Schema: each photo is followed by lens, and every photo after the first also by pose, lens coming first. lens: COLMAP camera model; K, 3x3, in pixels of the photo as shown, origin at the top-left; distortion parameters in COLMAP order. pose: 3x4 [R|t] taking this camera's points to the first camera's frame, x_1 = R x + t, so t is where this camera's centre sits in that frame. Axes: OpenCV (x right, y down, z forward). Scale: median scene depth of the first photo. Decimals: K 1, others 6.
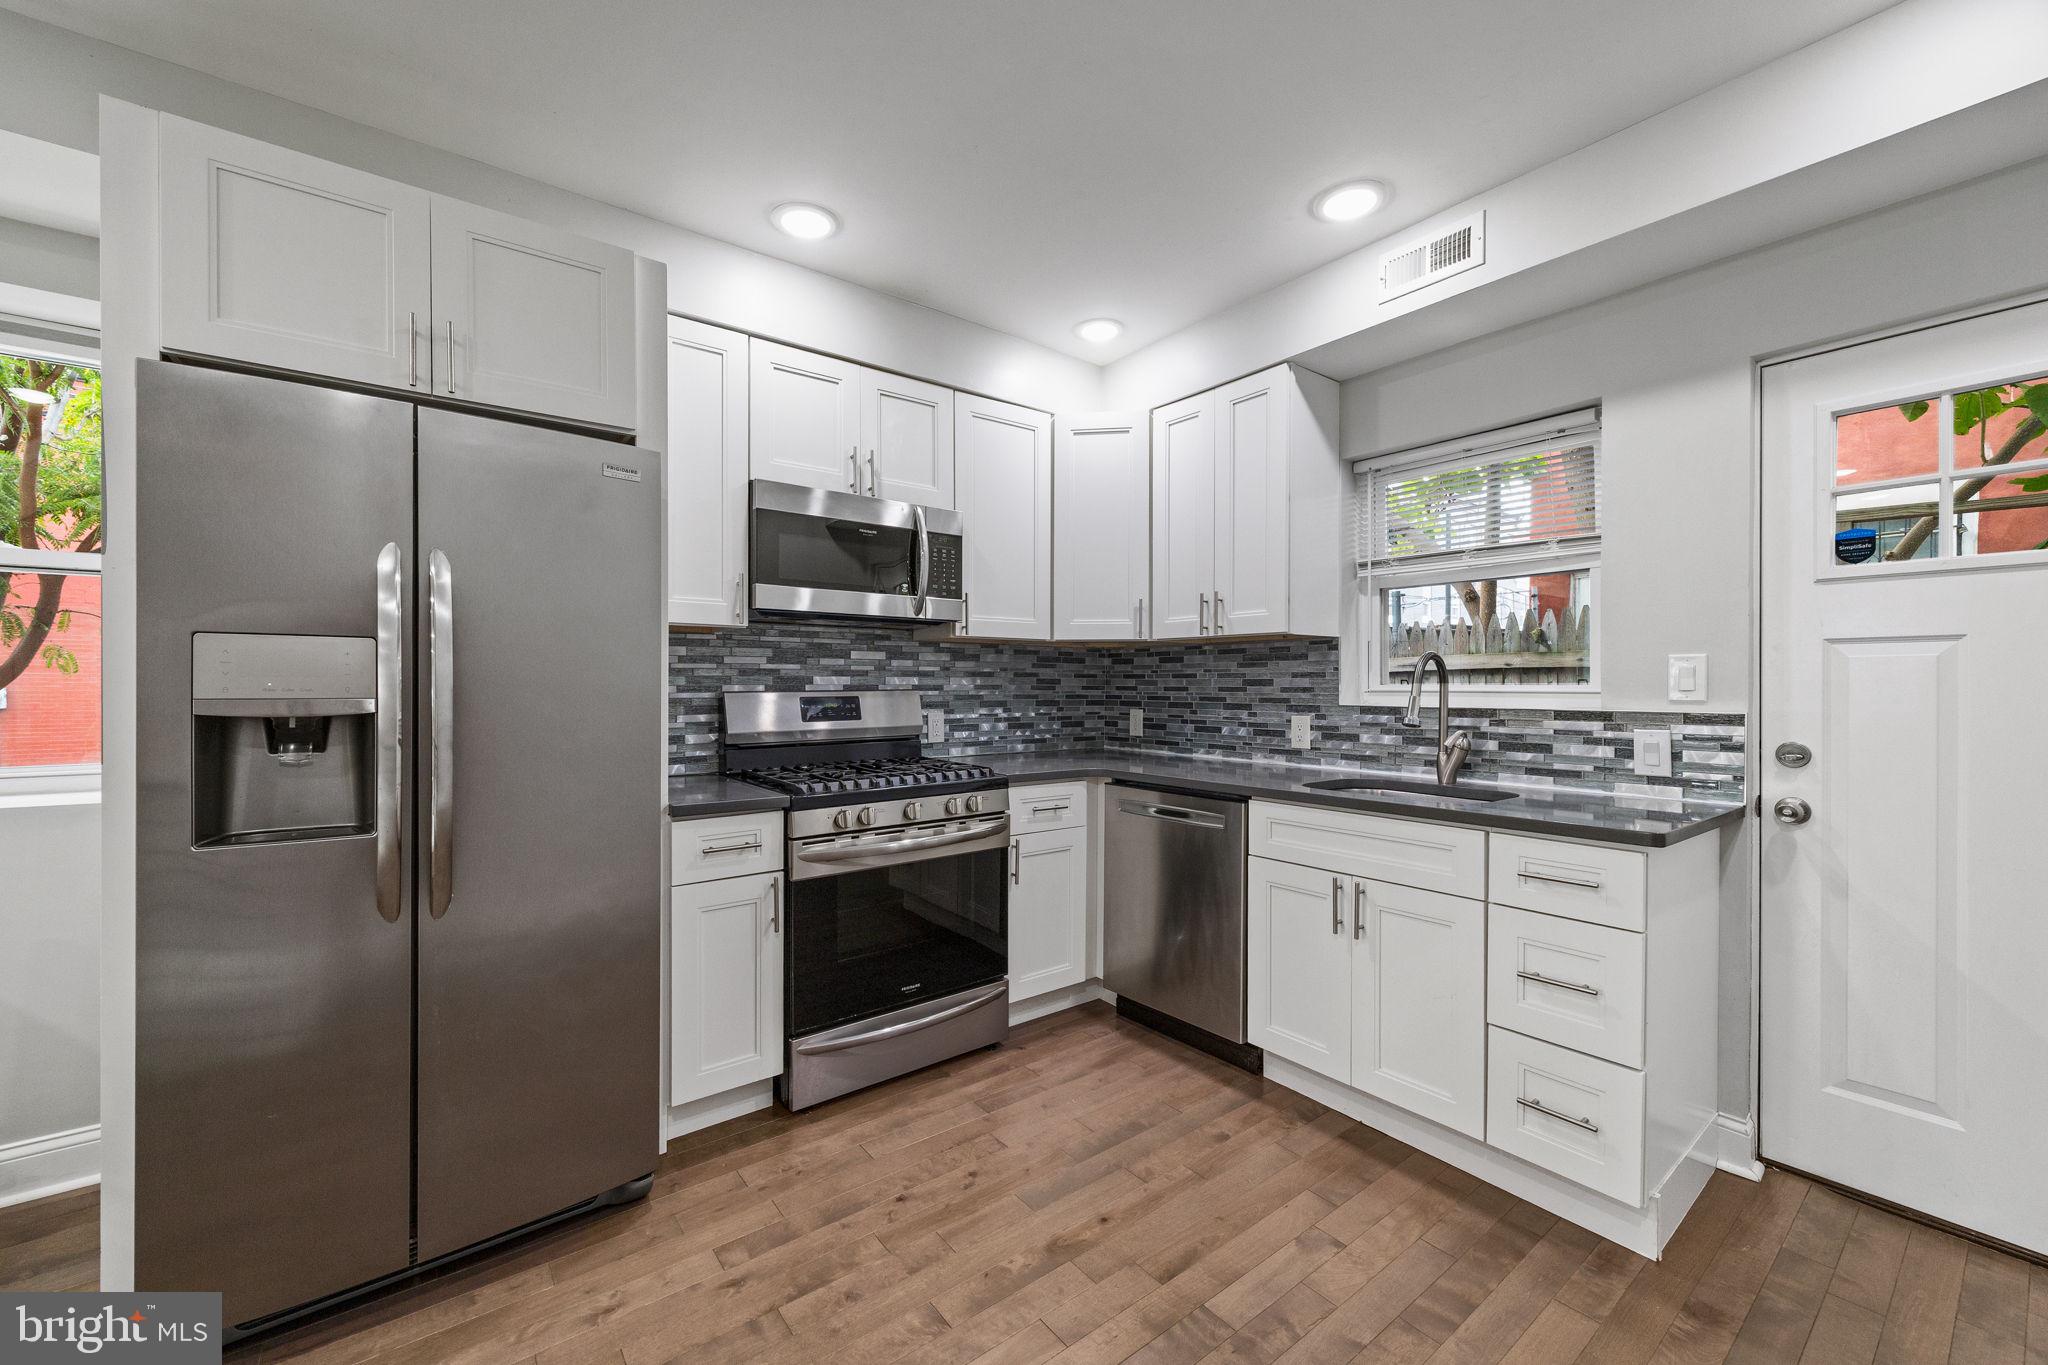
lens RADIAL K [[790.4, 0, 1021.1], [0, 790.4, 687.4], [0, 0, 1]] dist [0.001512, -0.000118]
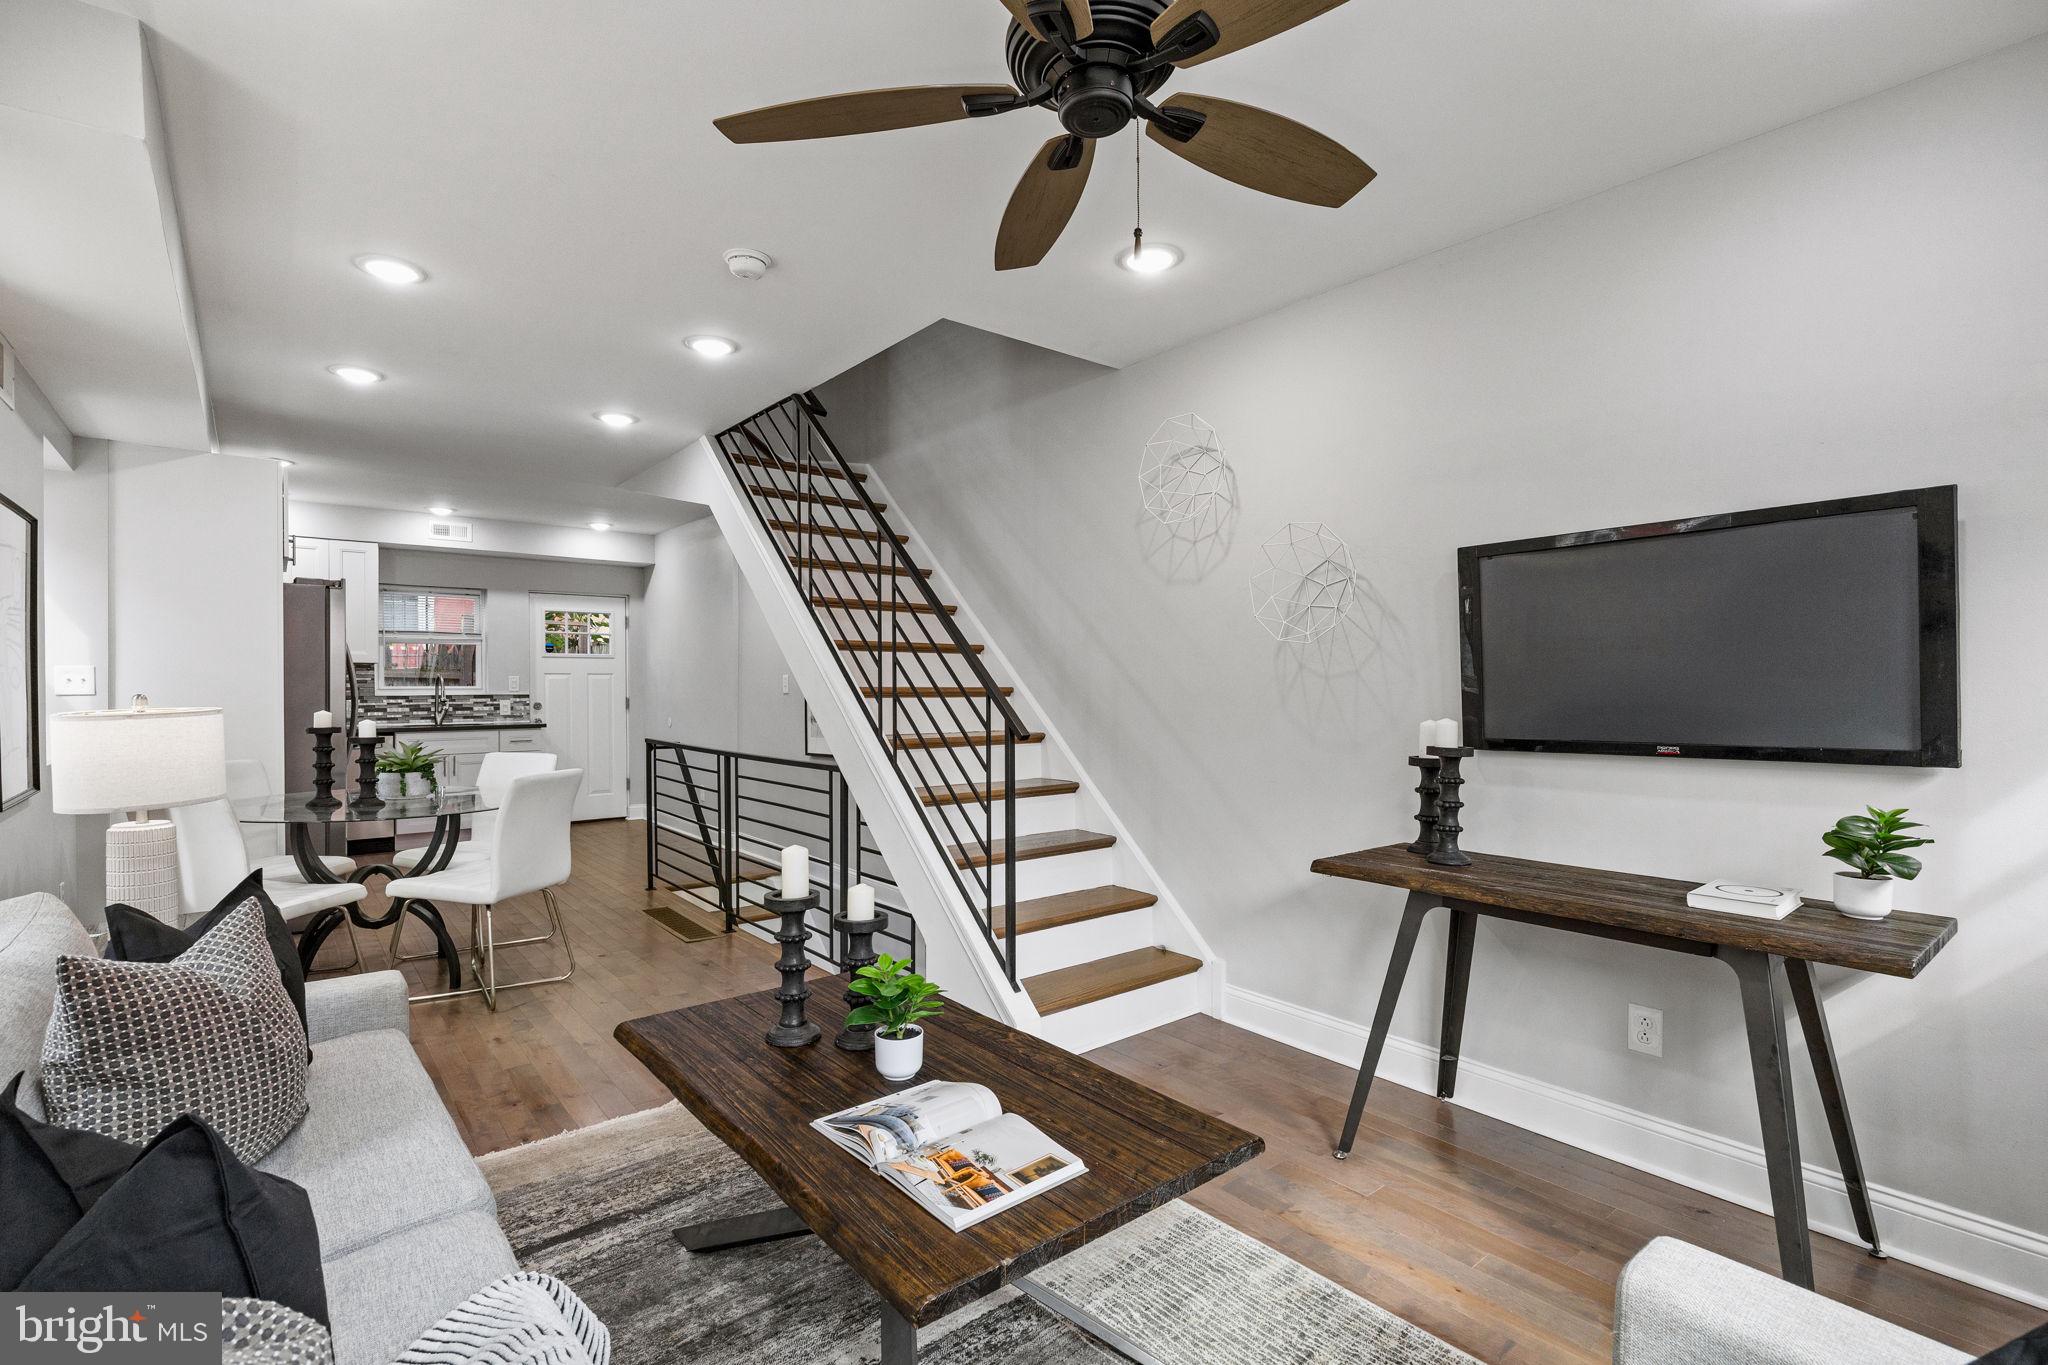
lens RADIAL K [[913.8, 0, 1012.6], [0, 913.8, 684.8], [0, 0, 1]] dist [0.008959, -0.005733]
pose [[-0.032627, 0.000075, 0.999468, -2.494875], [0.005712, 0.999984, 0.000111, 0.002324], [-0.999451, 0.005712, -0.032627, -0.769540]]
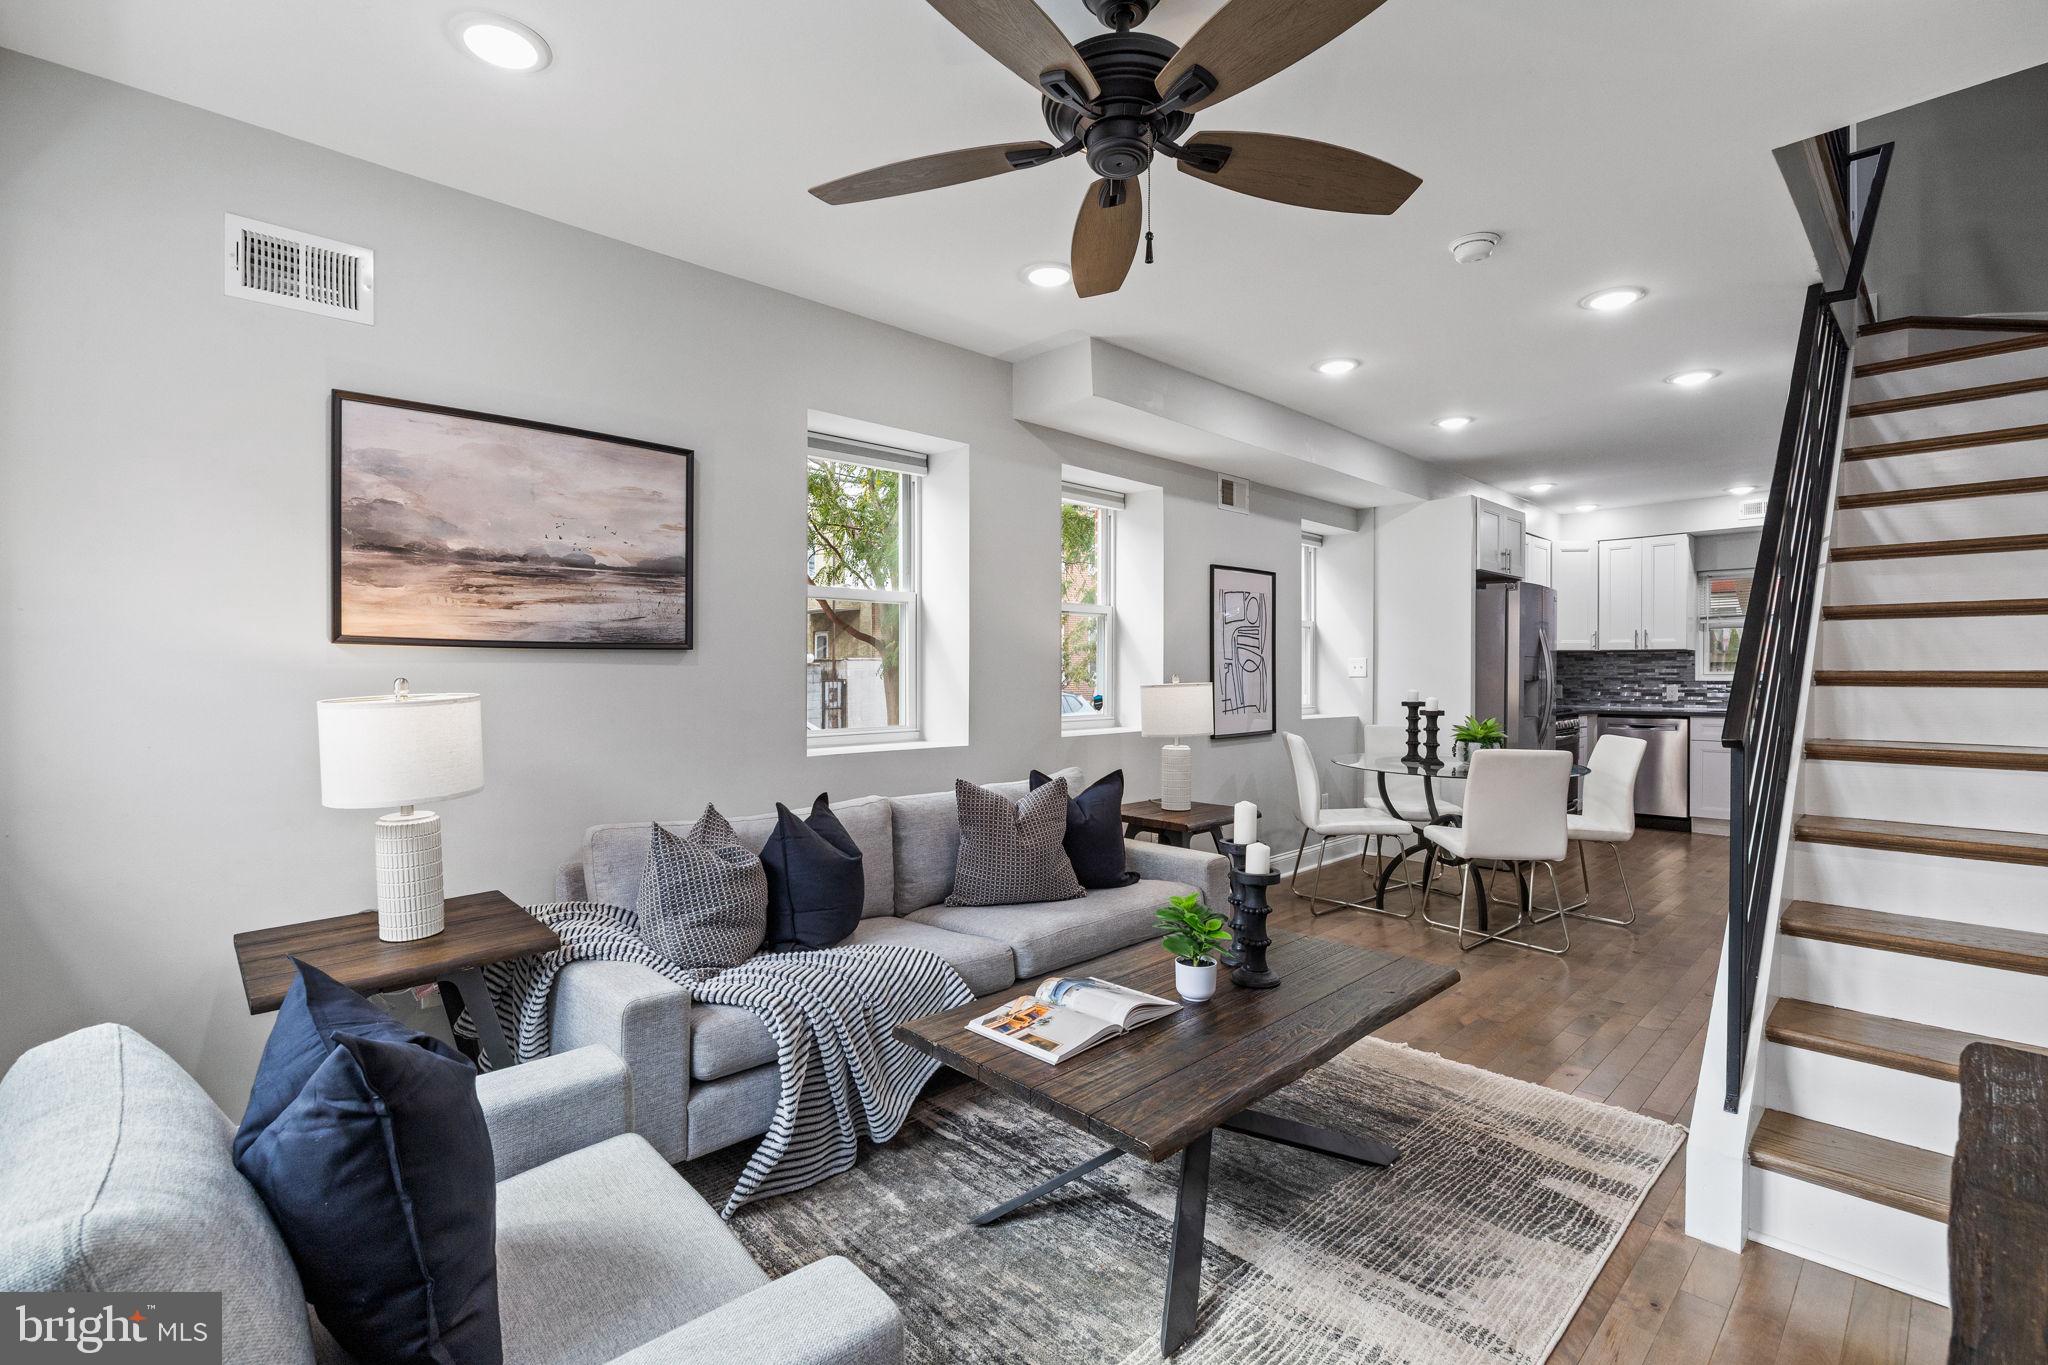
lens RADIAL K [[904.7, 0, 1033.3], [0, 904.7, 678.8], [0, 0, 1]] dist [-0.017455, 0.001077]
pose [[0.992915, -0.004883, 0.118729, -2.033112], [0.004912, 0.999988, 0.000048, 0.009975], [-0.118728, 0.000535, 0.992927, -1.498884]]
